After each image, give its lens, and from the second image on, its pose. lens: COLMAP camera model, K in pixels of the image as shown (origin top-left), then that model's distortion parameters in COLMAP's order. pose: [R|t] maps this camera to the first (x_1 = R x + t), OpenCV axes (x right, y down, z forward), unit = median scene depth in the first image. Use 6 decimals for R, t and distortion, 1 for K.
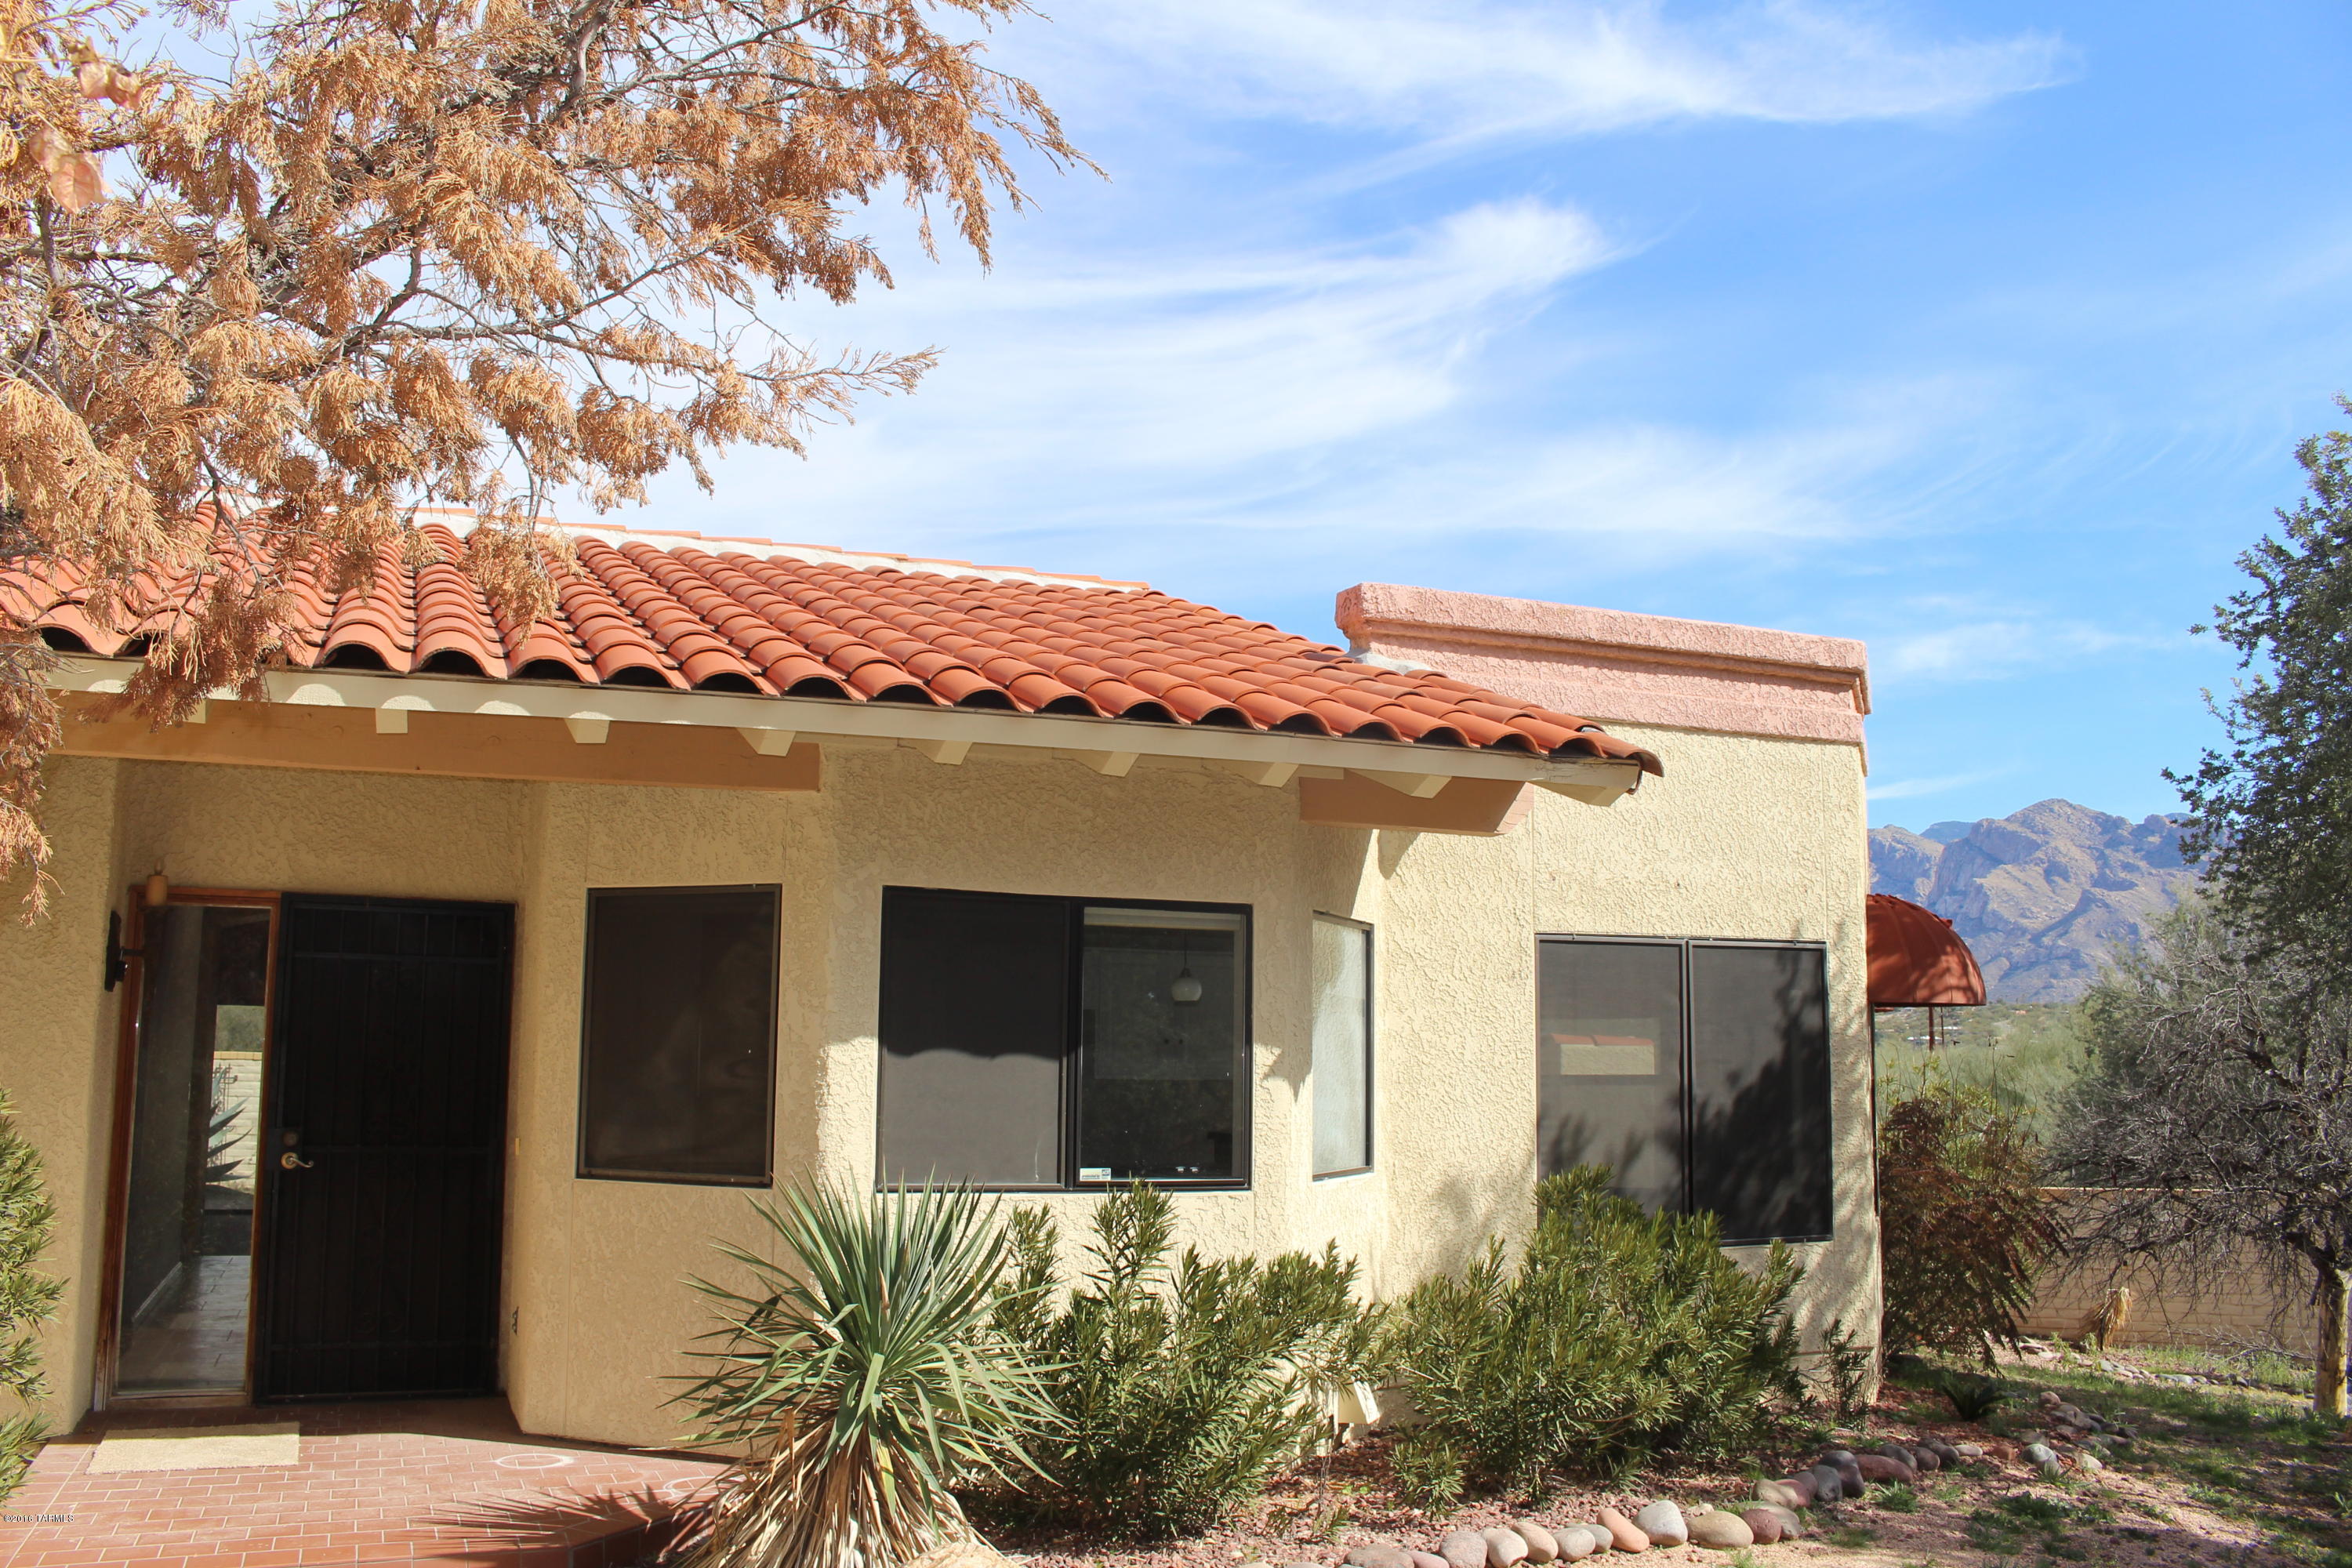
lens RADIAL K [[1919.8, 0, 1174.0], [0, 1919.8, 789.6], [0, 0, 1]] dist [-0.104379, 0.019612]
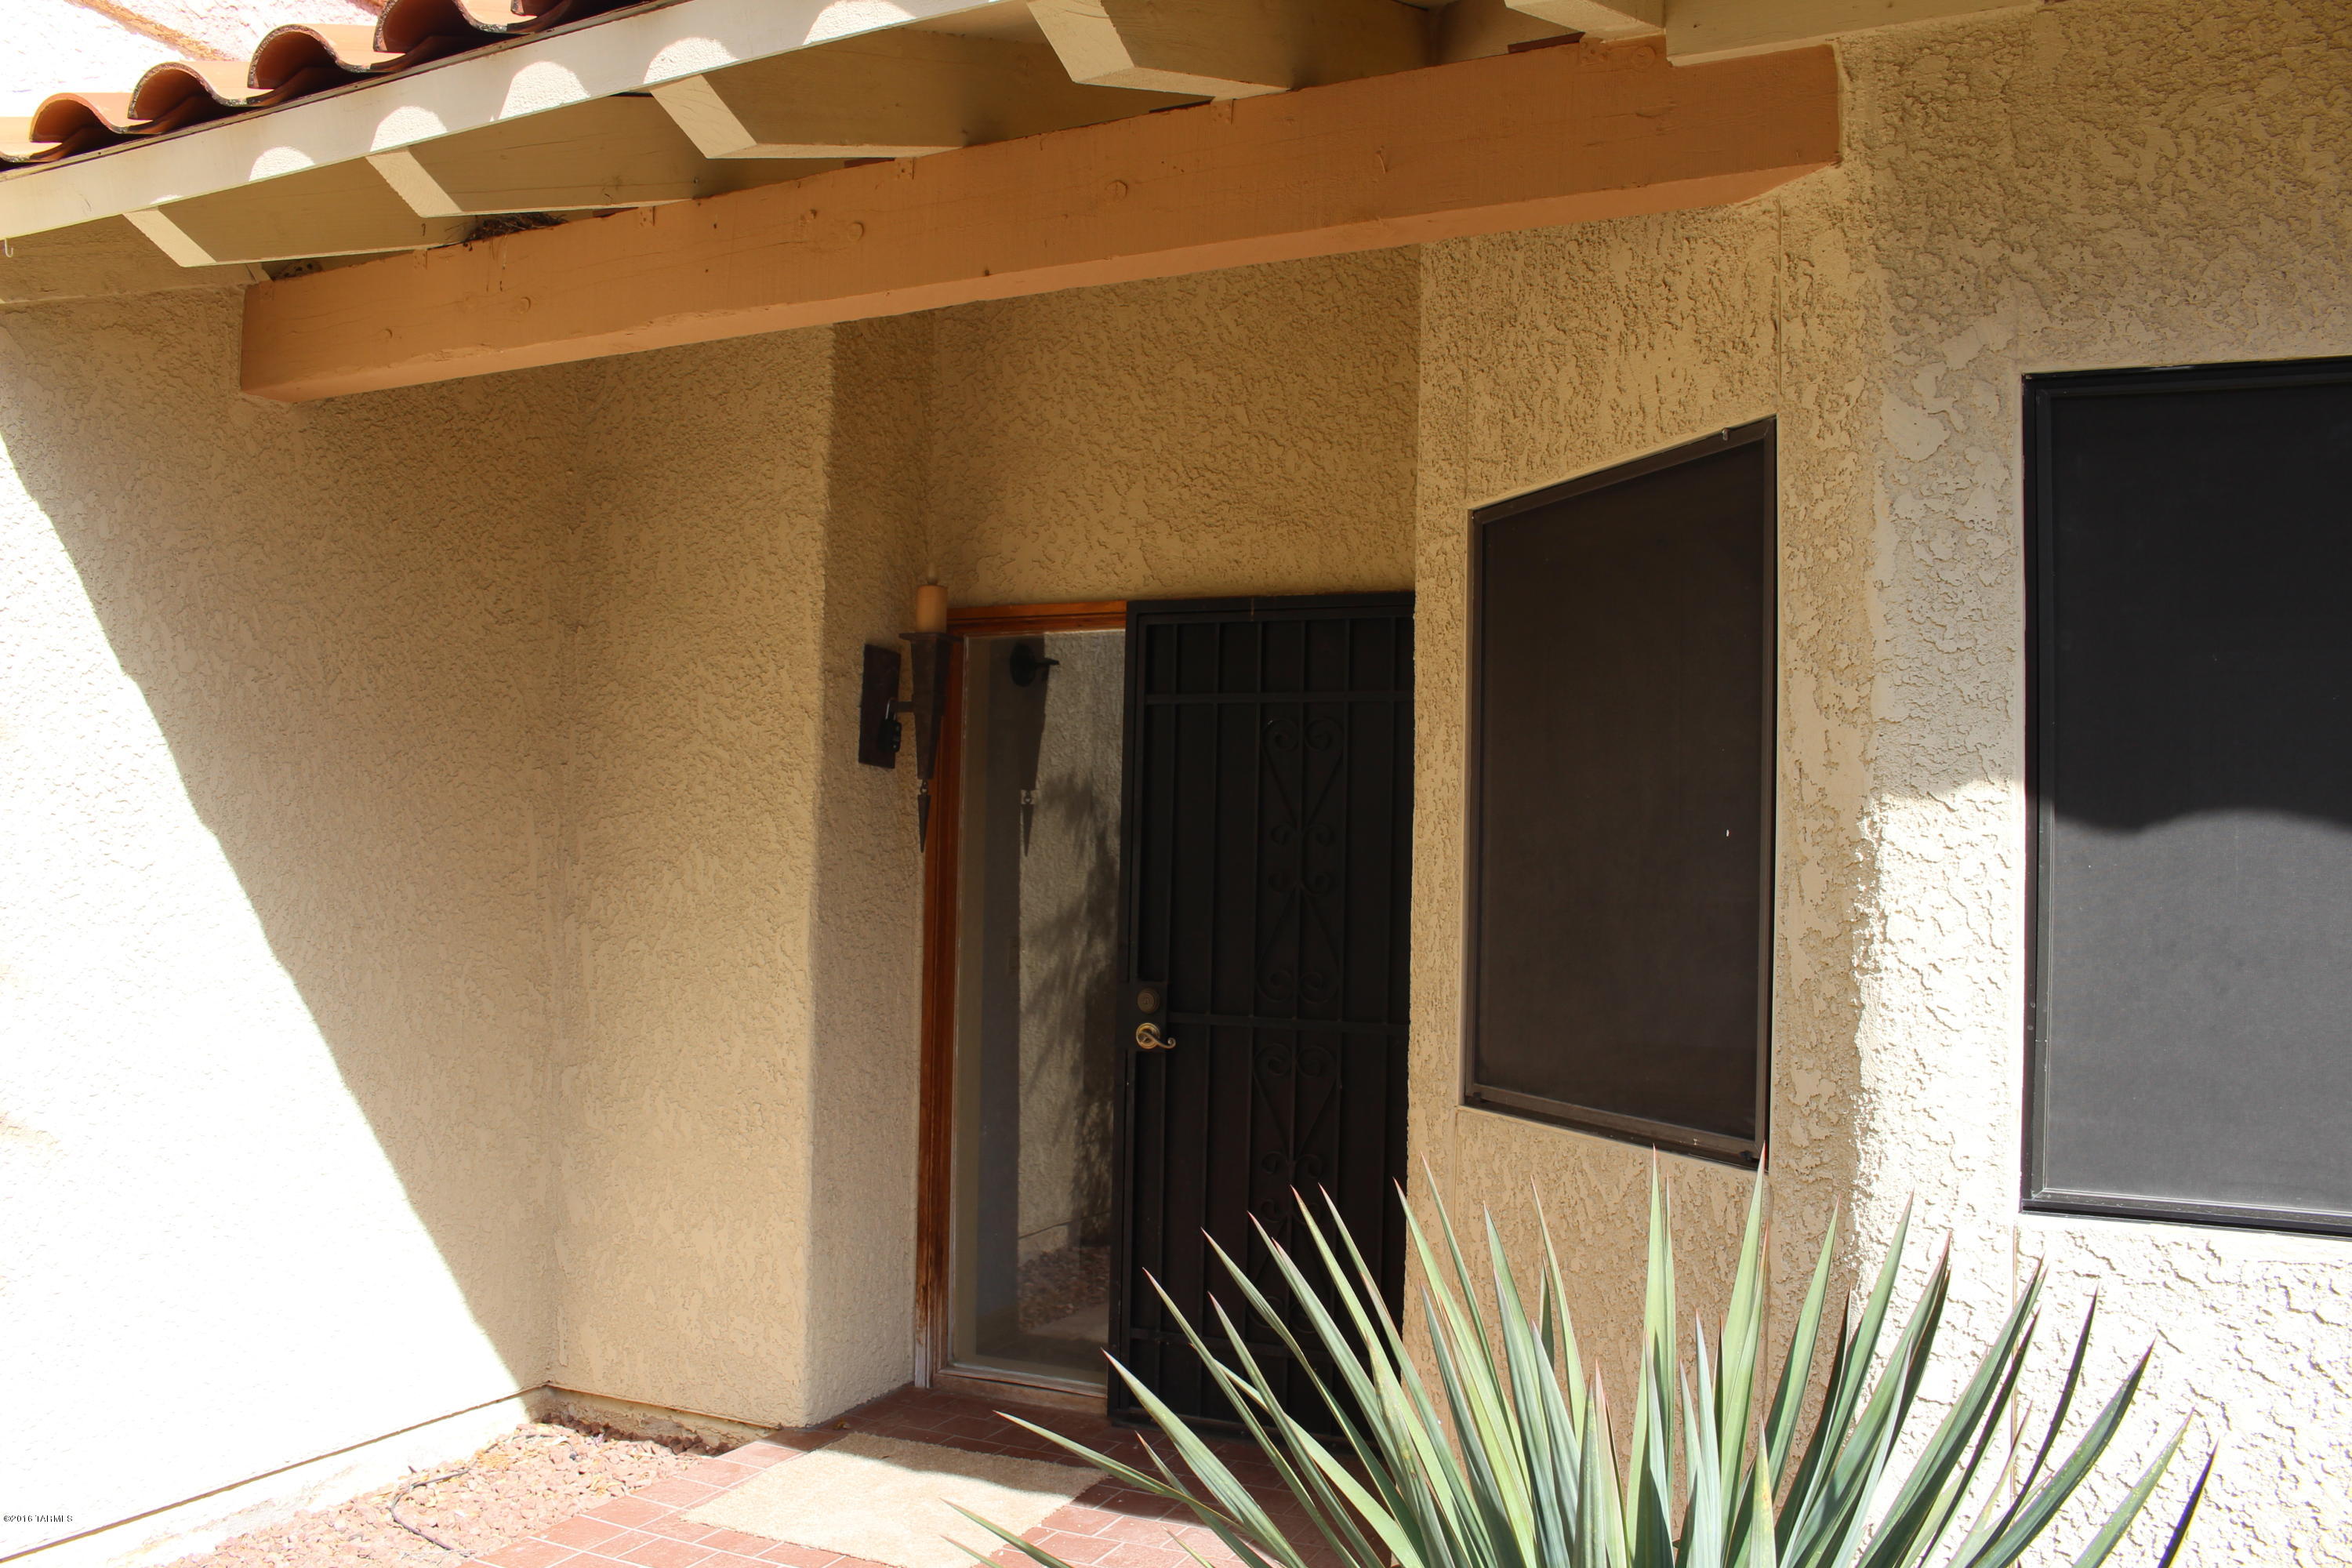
lens RADIAL K [[1919.8, 0, 1174.3], [0, 1919.8, 779.3], [0, 0, 1]] dist [-0.104379, 0.019612]
pose [[0.660049, -0.033302, -0.750484, 0.006644], [0.086704, 0.995718, 0.032072, 0.100338], [0.746202, -0.086239, 0.660110, 0.628516]]
